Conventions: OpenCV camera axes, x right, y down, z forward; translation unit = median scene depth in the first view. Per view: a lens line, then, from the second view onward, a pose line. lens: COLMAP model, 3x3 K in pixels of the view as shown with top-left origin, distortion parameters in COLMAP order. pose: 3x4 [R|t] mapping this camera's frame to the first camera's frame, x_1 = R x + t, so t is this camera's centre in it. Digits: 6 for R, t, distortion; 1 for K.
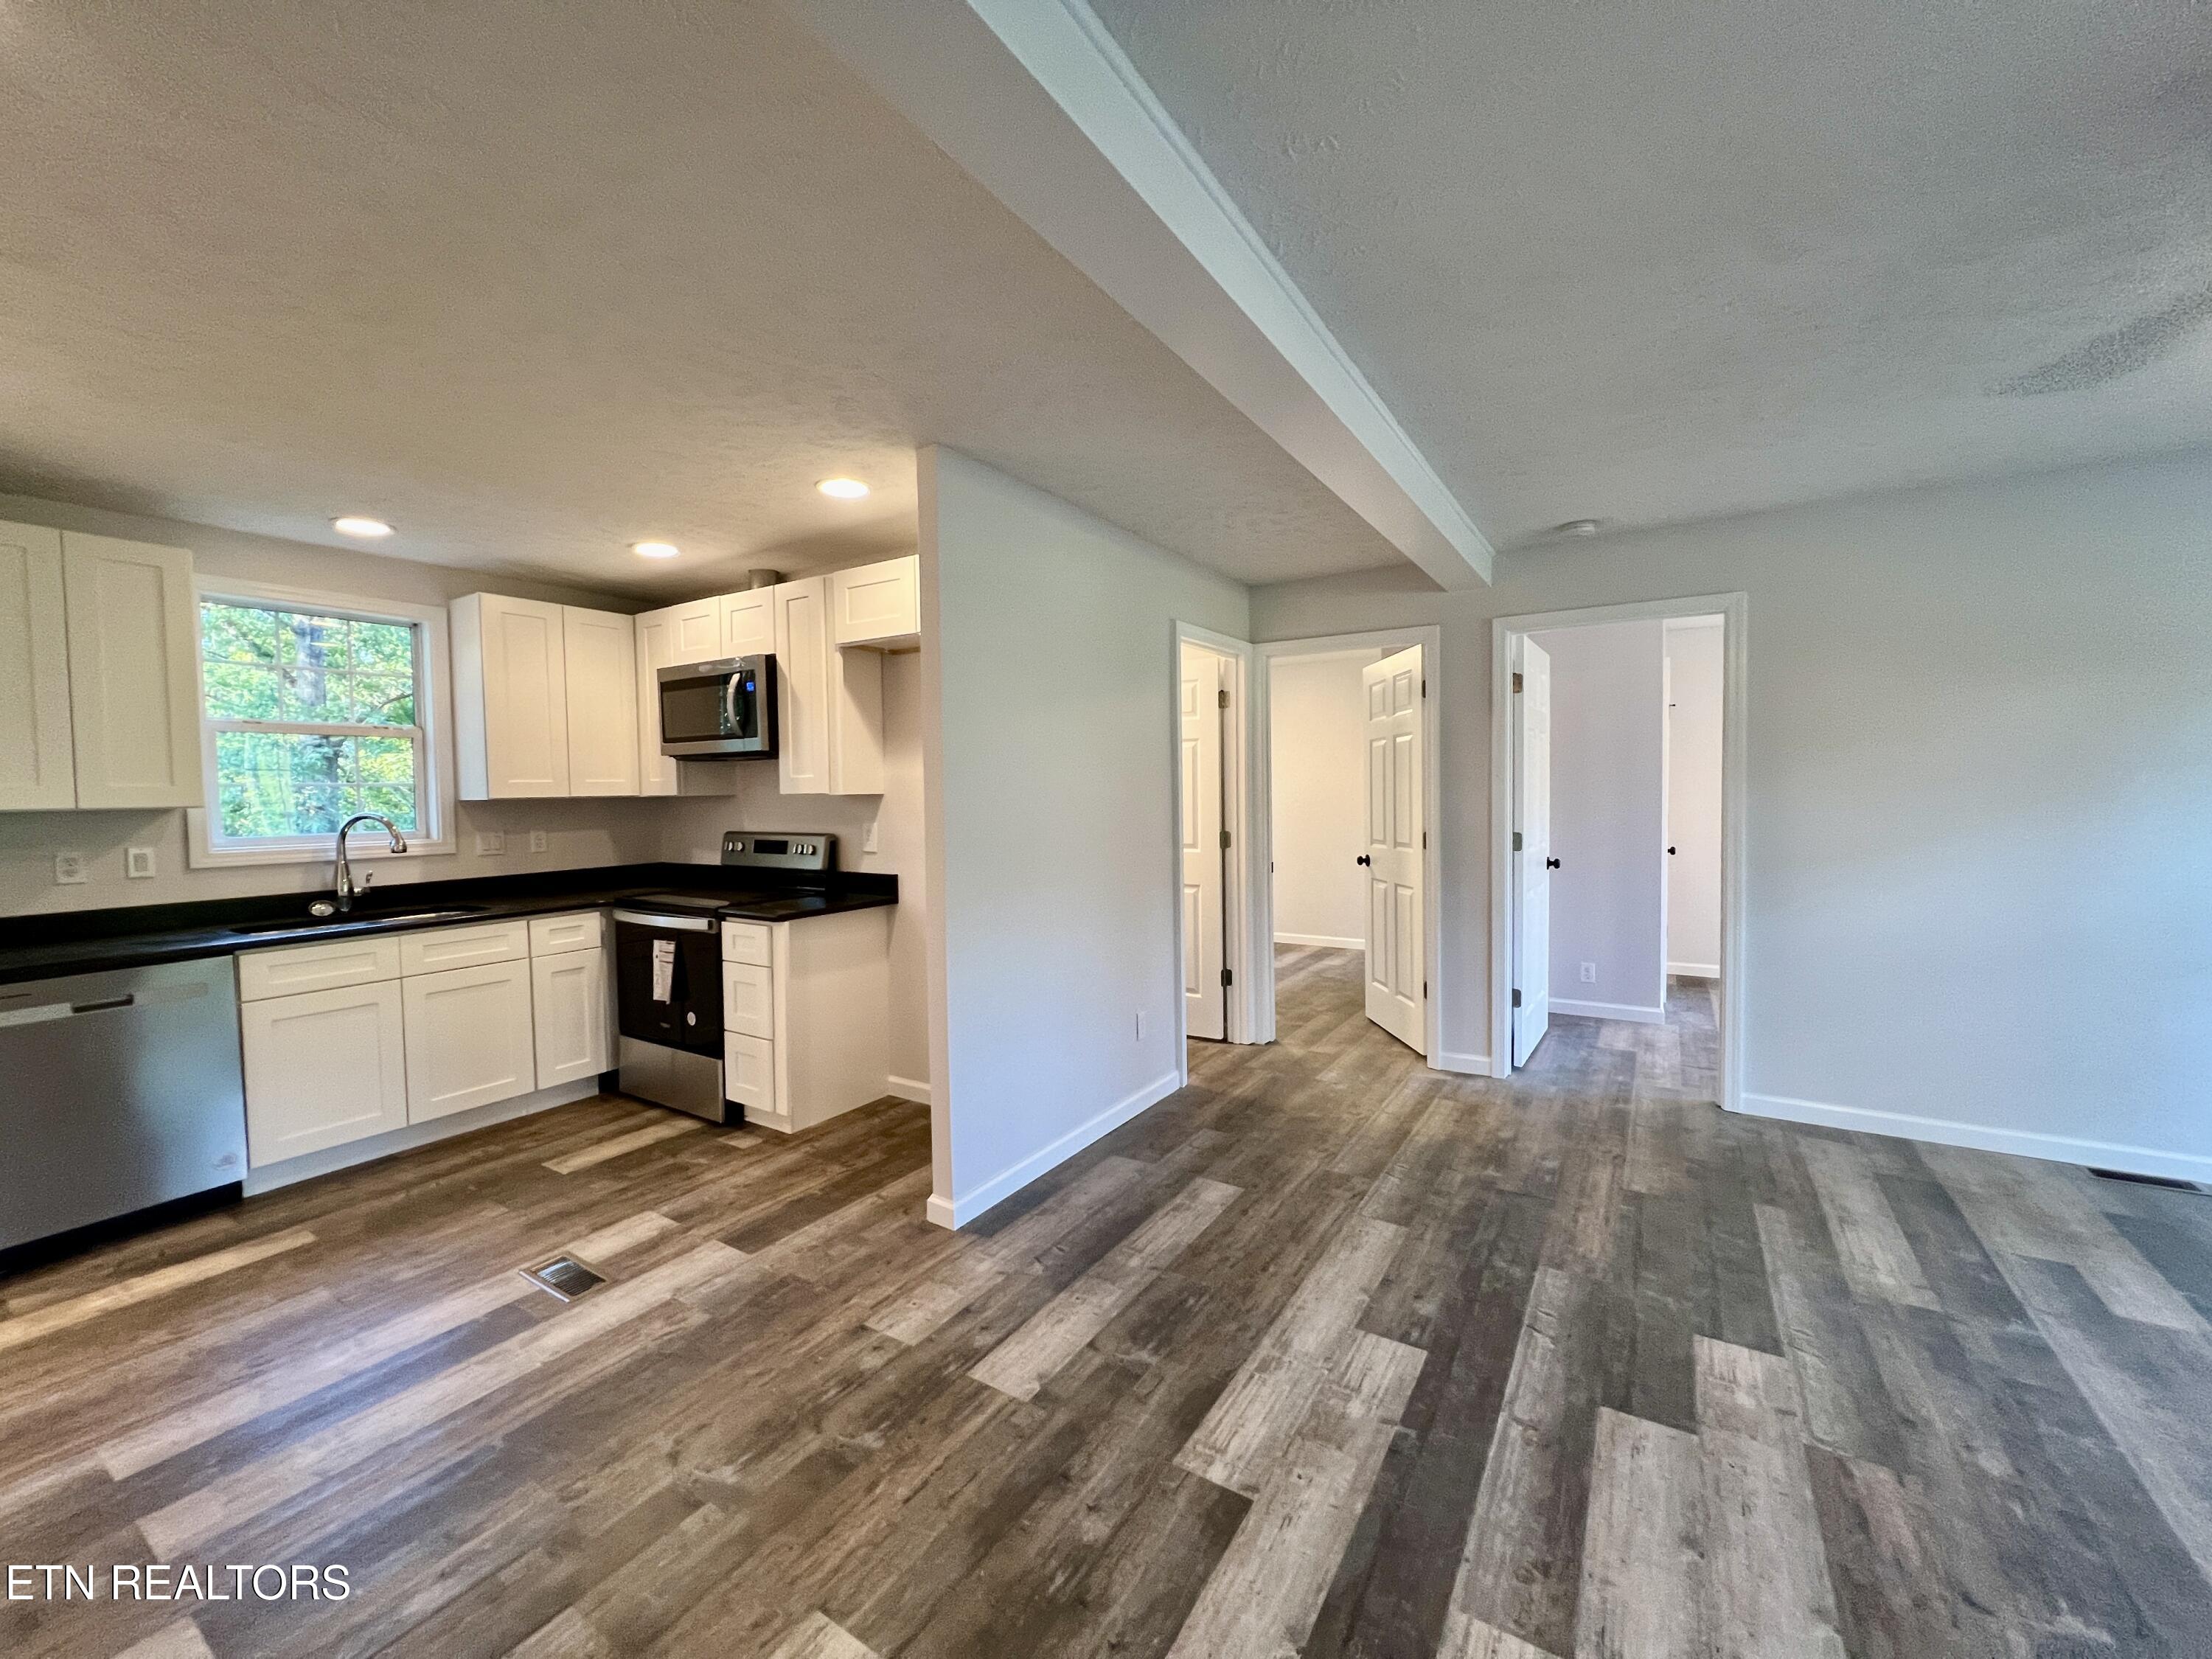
lens RADIAL K [[883.8, 0, 1102.6], [0, 883.8, 828.3], [0, 0, 1]] dist [-0.000653, 0.000168]
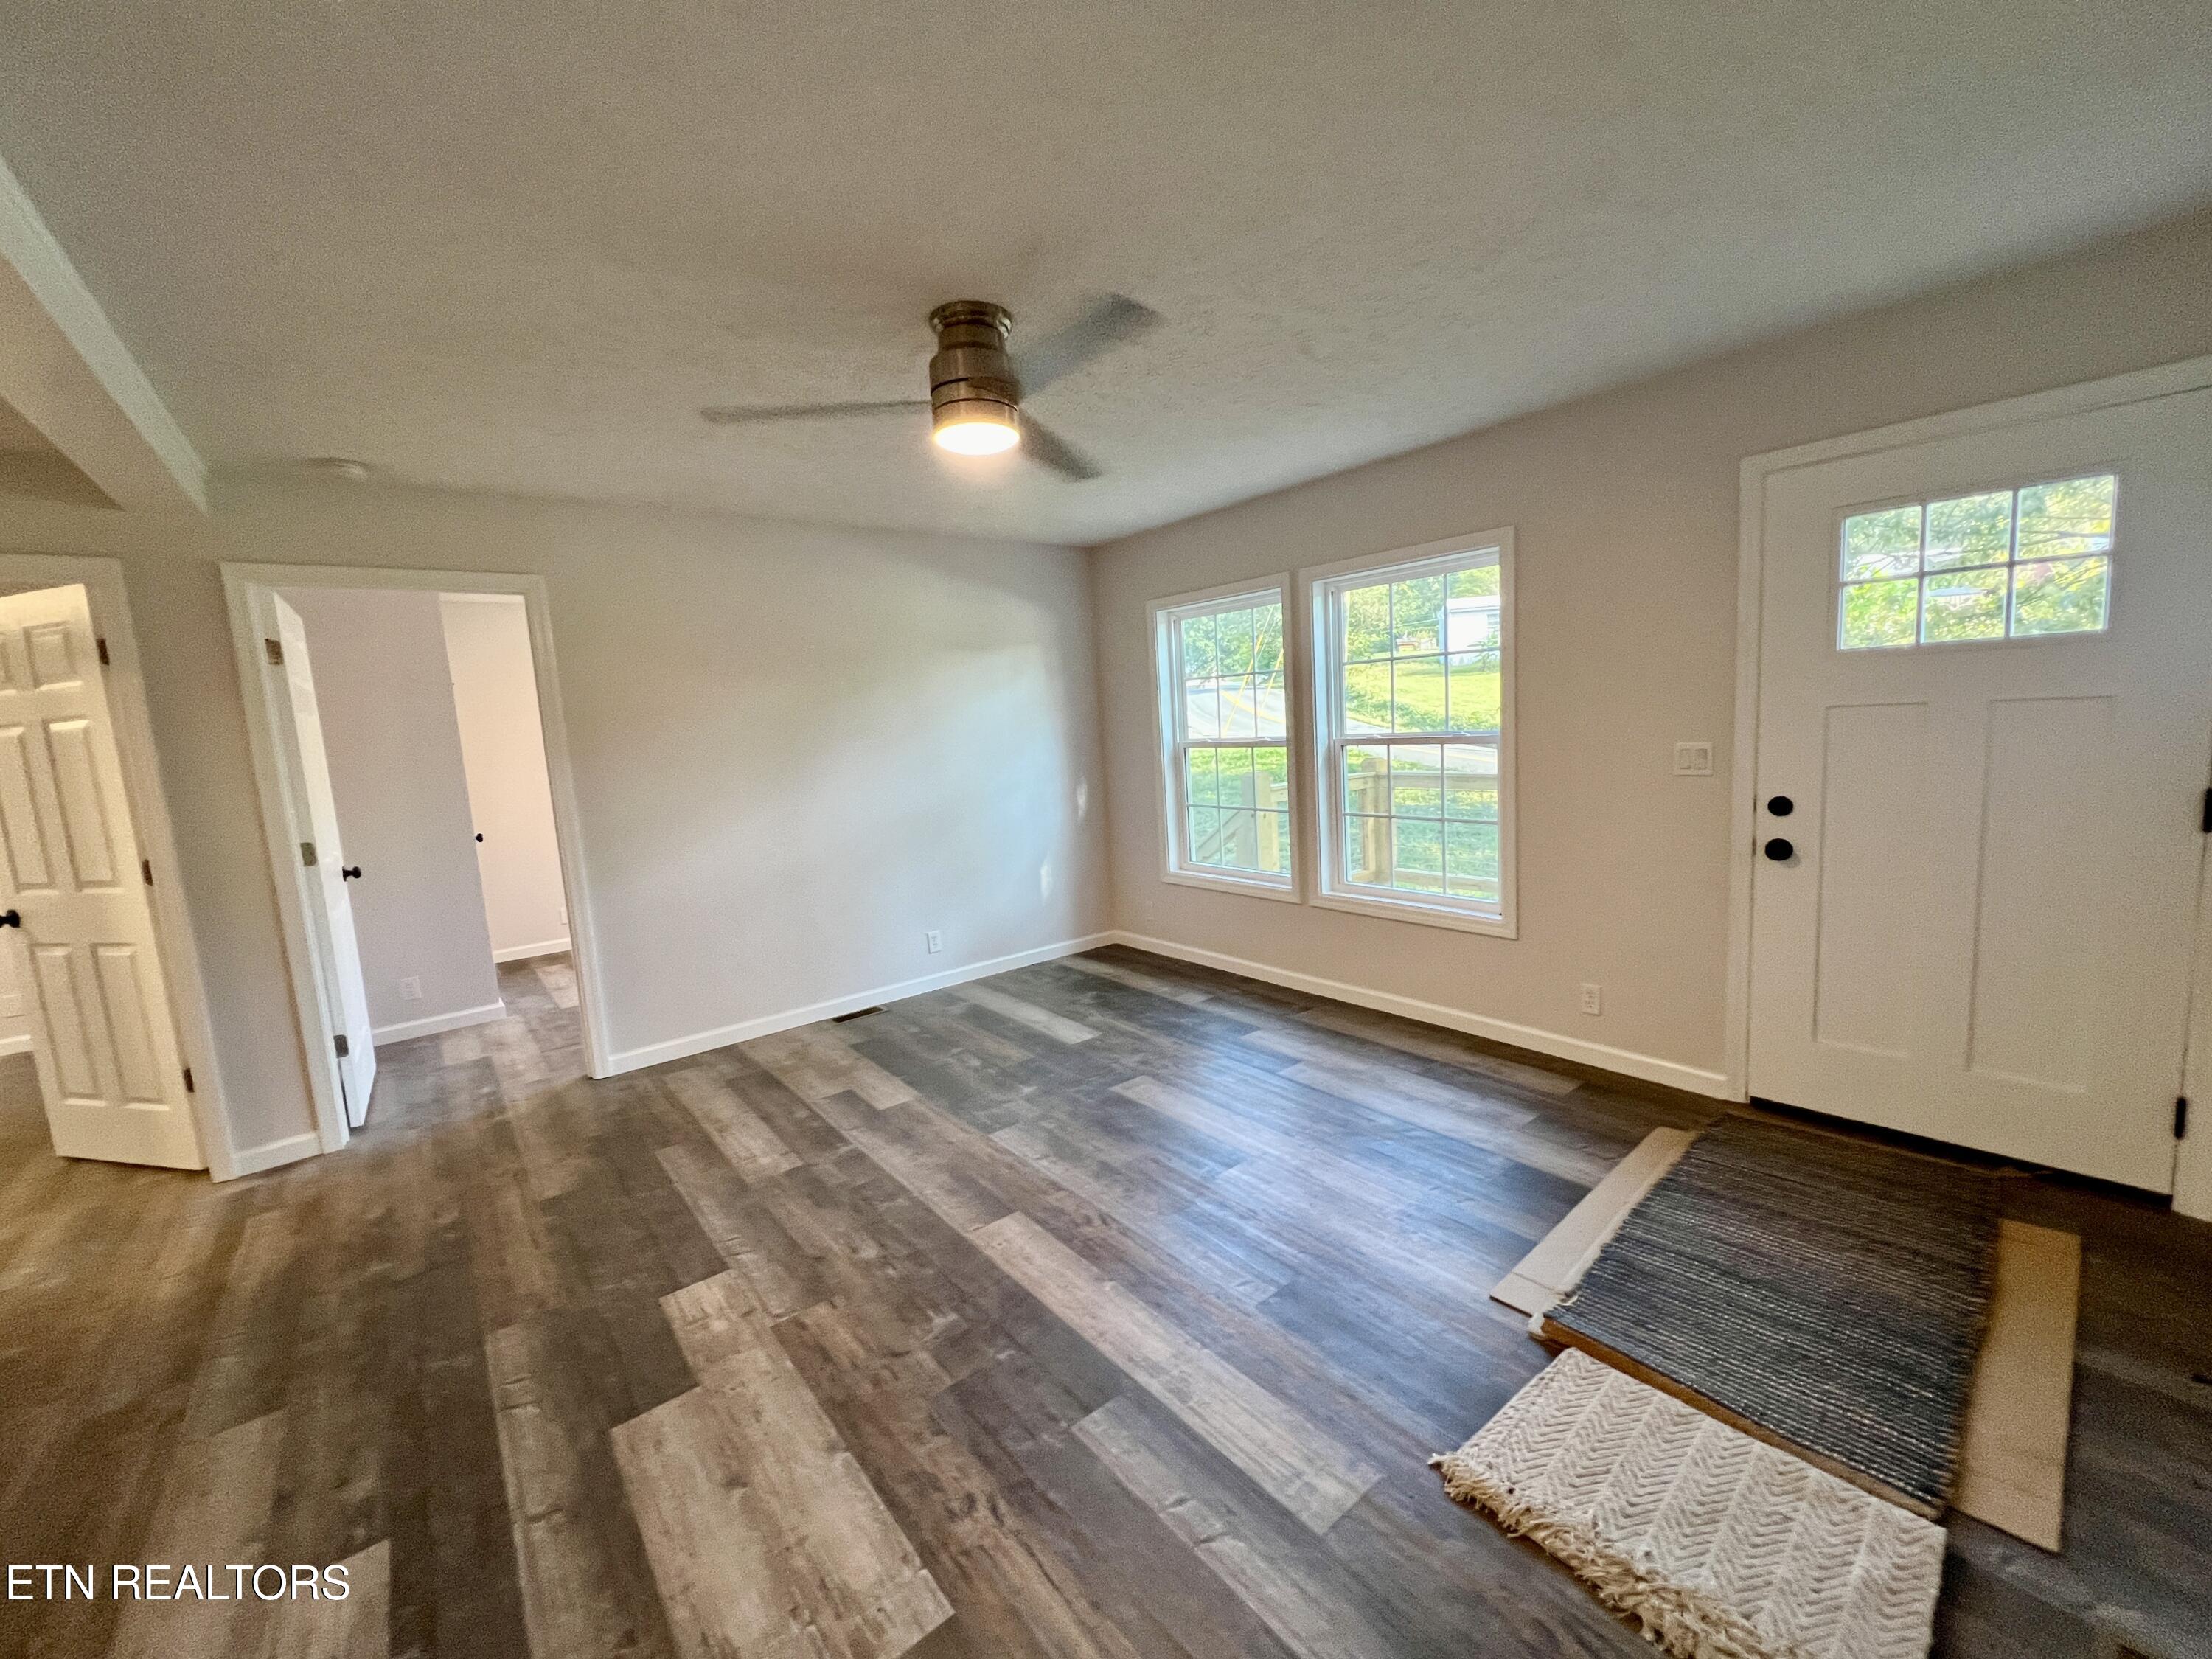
lens RADIAL K [[883.8, 0, 1102.6], [0, 883.8, 828.3], [0, 0, 1]] dist [-0.000653, 0.000168]
pose [[0.324356, -0.124666, 0.937684, -0.053359], [0.098387, 0.990347, 0.097634, -0.021357], [-0.940805, 0.060588, 0.333490, 0.095914]]
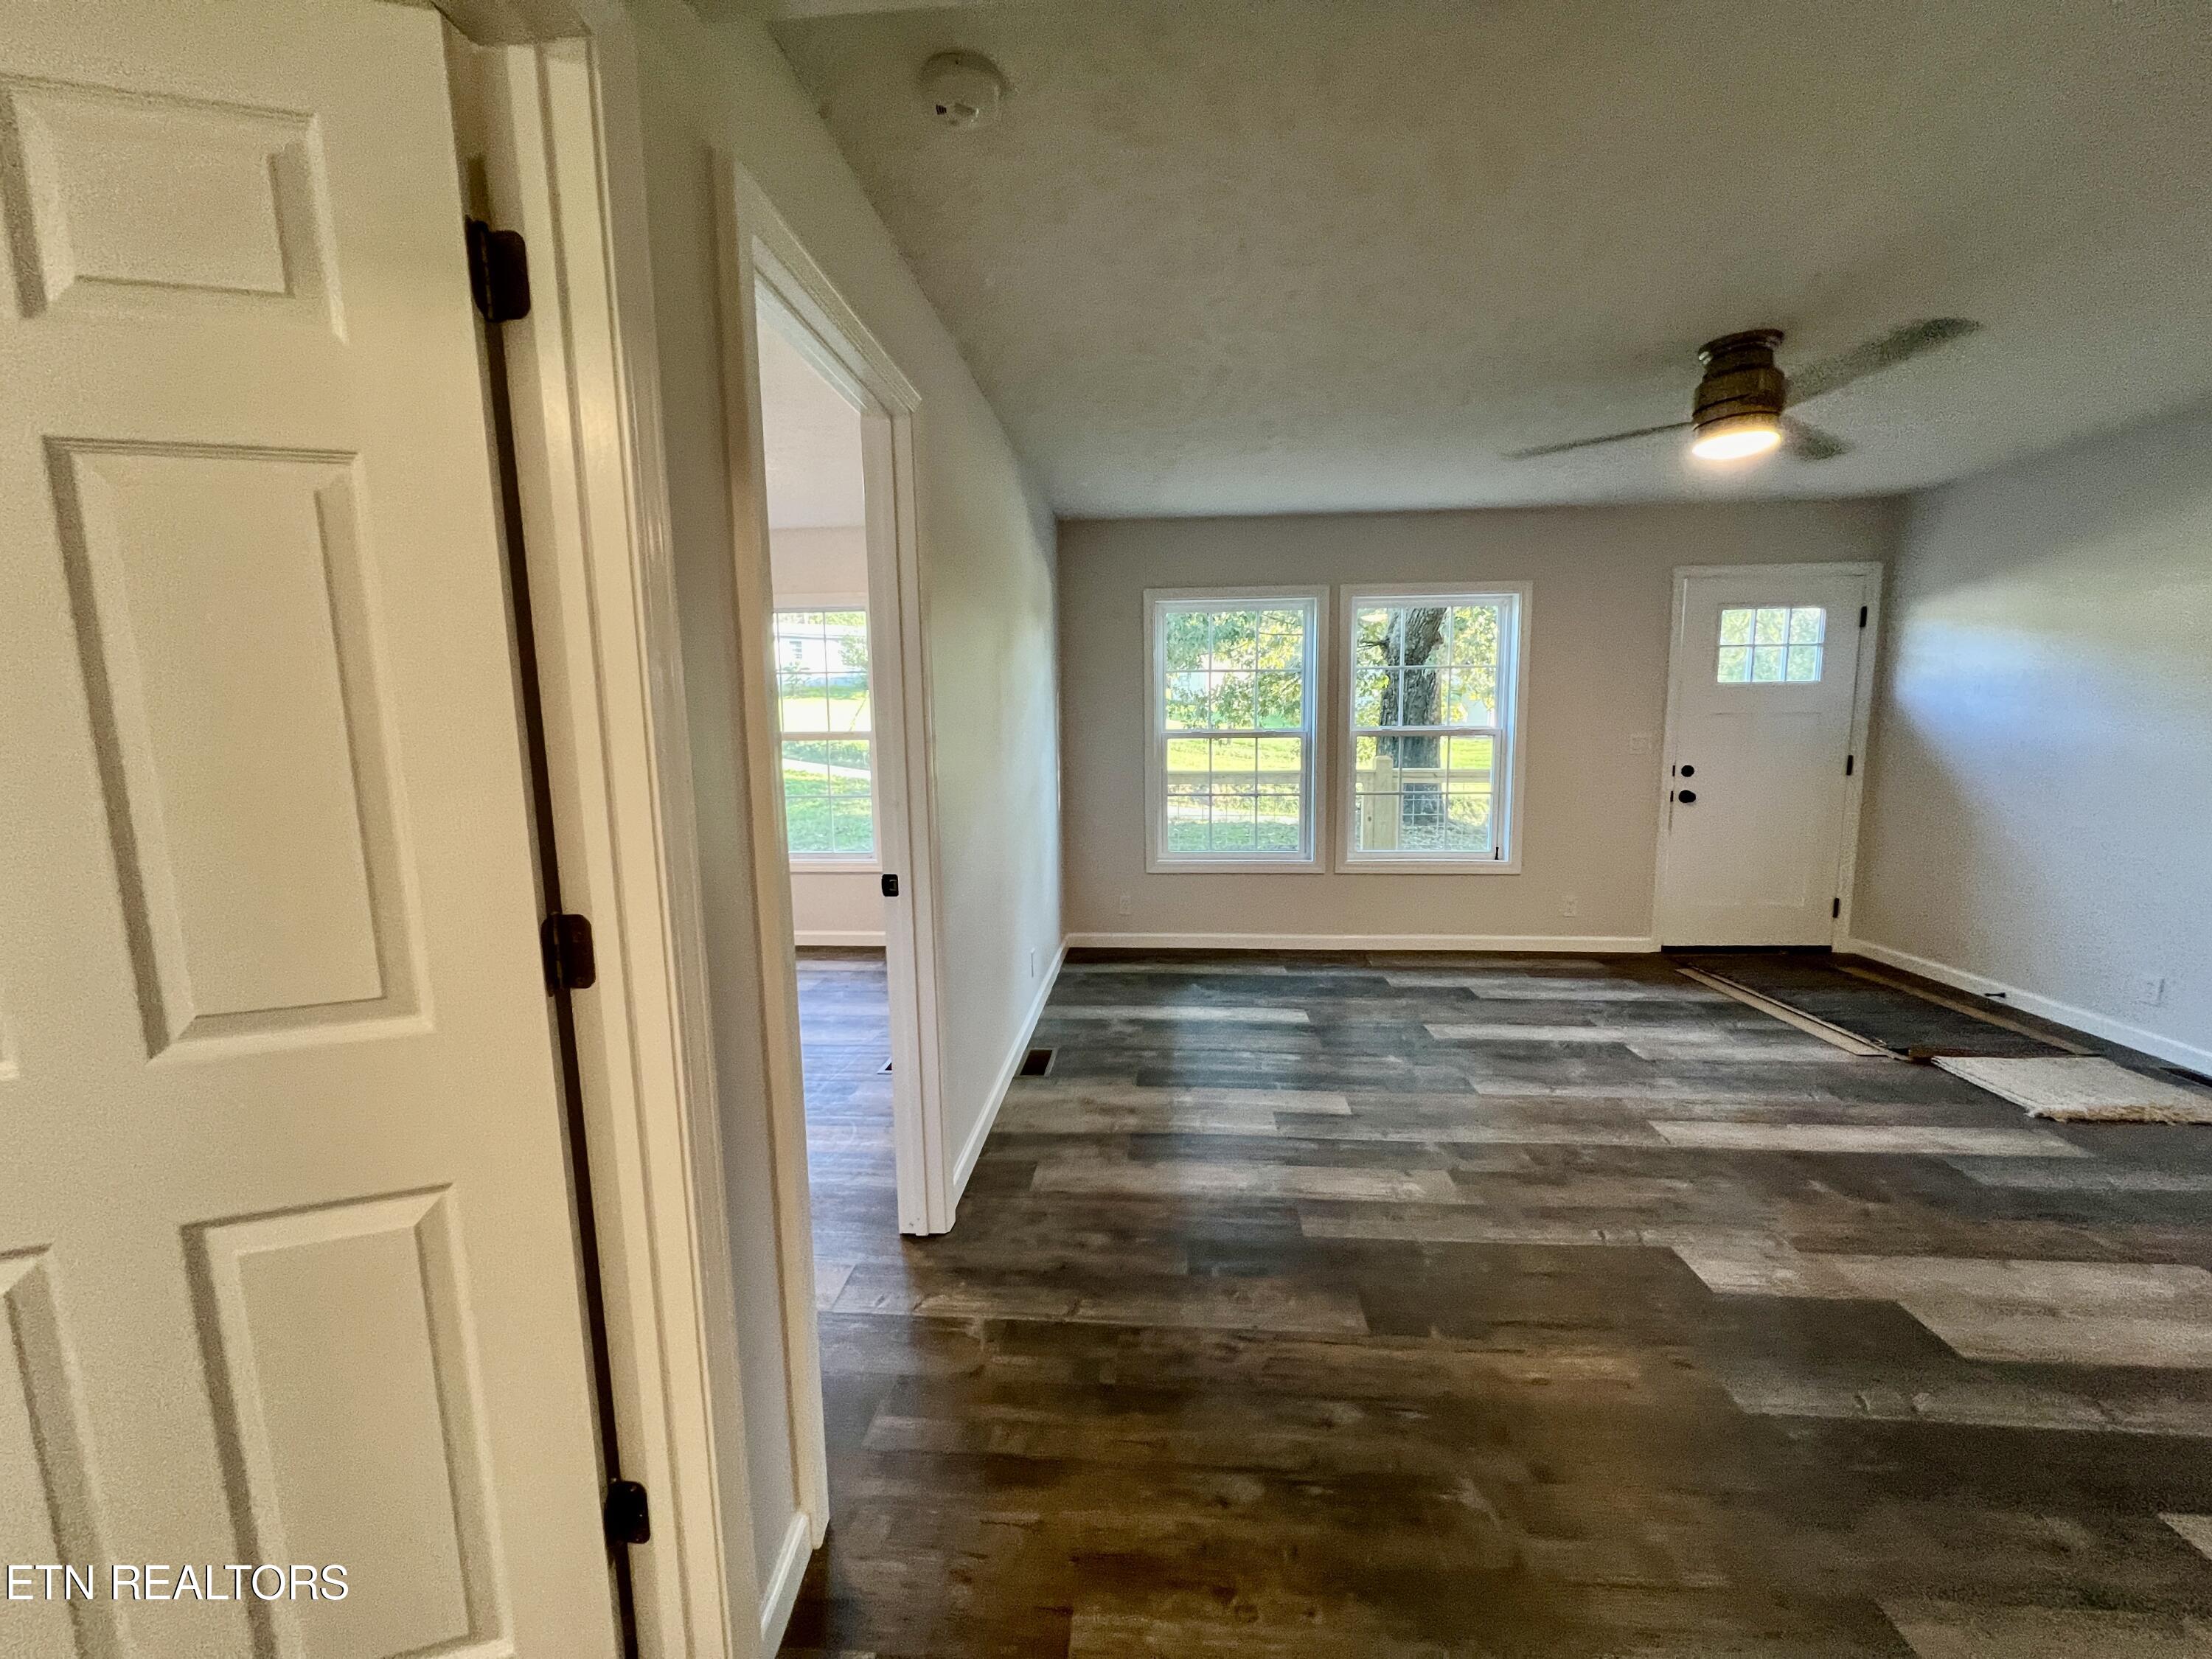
lens RADIAL K [[883.8, 0, 1102.6], [0, 883.8, 828.3], [0, 0, 1]] dist [-0.000653, 0.000168]
pose [[-0.471617, -0.094203, 0.876757, 0.150016], [0.058640, 0.988726, 0.137777, -0.065735], [-0.879852, 0.116391, -0.460776, 1.488694]]
